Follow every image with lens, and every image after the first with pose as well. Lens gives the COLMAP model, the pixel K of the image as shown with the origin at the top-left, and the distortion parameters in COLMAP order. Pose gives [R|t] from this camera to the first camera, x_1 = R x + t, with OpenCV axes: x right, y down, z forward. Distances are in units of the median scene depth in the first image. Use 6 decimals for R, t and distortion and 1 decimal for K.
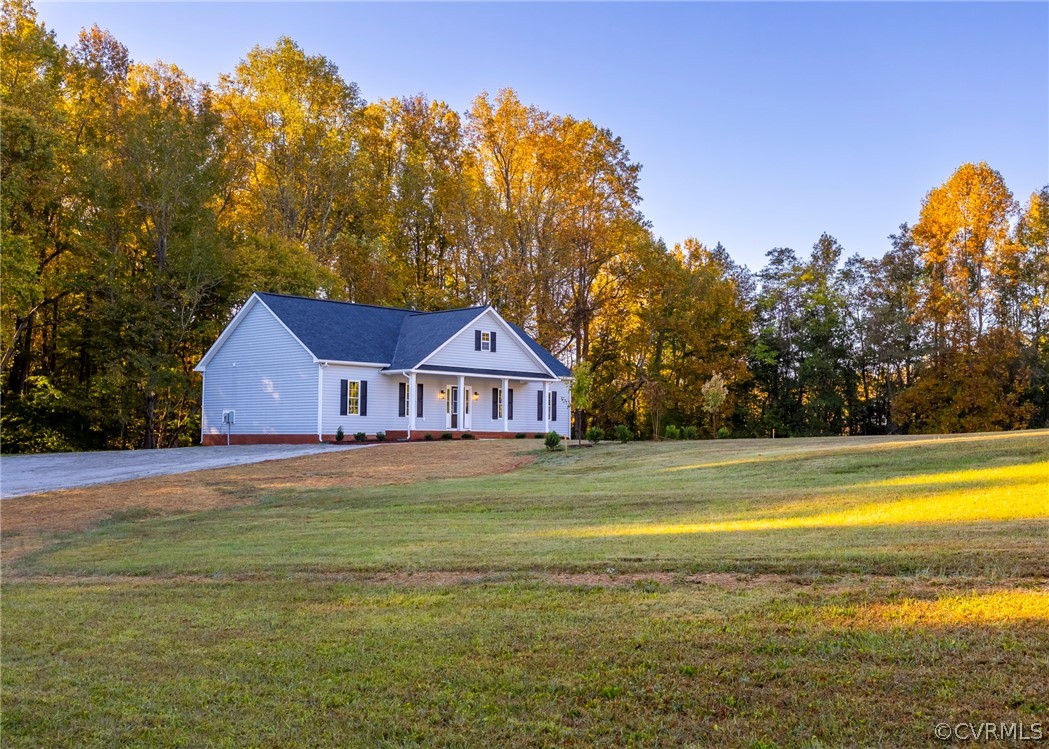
lens RADIAL K [[1087.5, 0, 525.6], [0, 1087.5, 361.3], [0, 0, 1]] dist [0.009411, -0.009004]
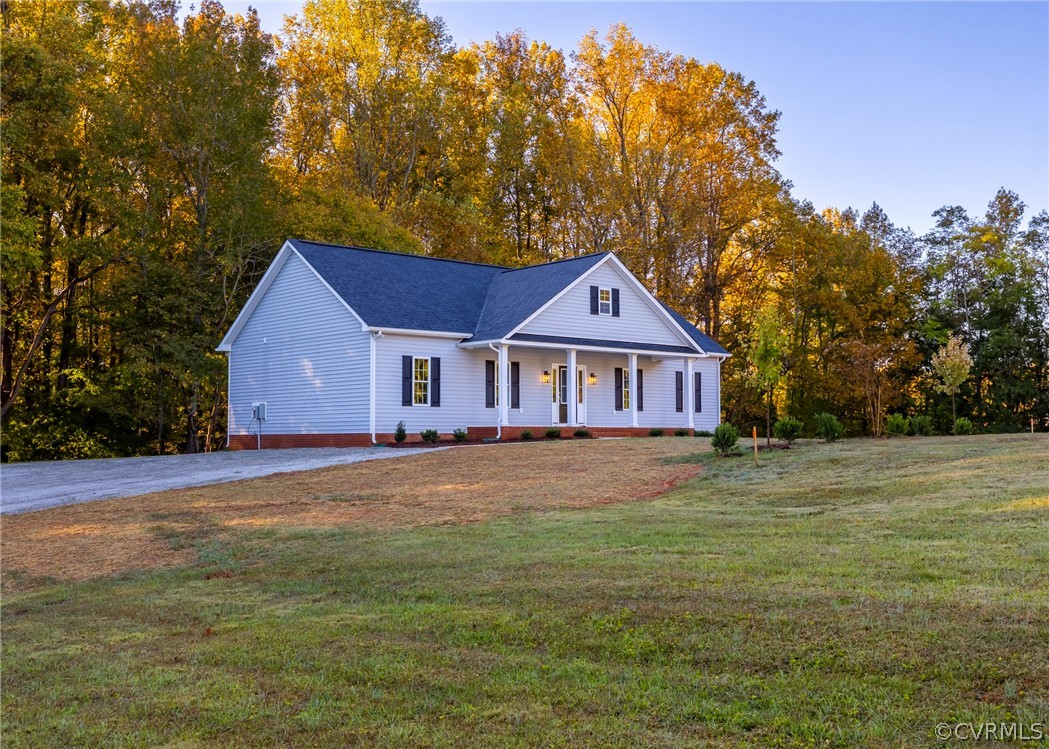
lens RADIAL K [[1087.5, 0, 525.6], [0, 1087.5, 361.3], [0, 0, 1]] dist [0.009411, -0.009004]
pose [[0.994775, -0.016702, -0.100720, -0.013190], [0.016762, 0.999859, -0.000246, 0.015537], [0.100710, -0.001444, 0.994915, 0.214440]]
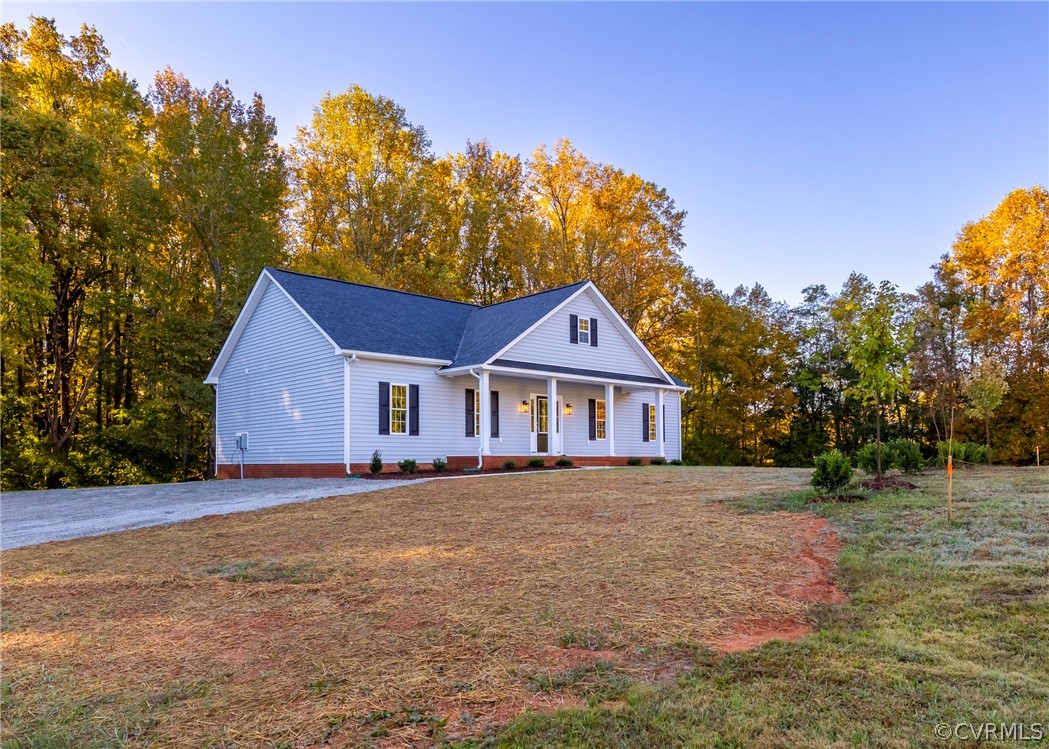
lens RADIAL K [[721.4, 0, 485.8], [0, 721.4, 428.3], [0, 0, 1]] dist [0.003385, 0.001509]
pose [[0.995240, -0.016599, -0.096027, -0.043248], [0.018853, 0.999567, 0.022613, 0.025943], [0.095610, -0.024316, 0.995122, 0.395741]]
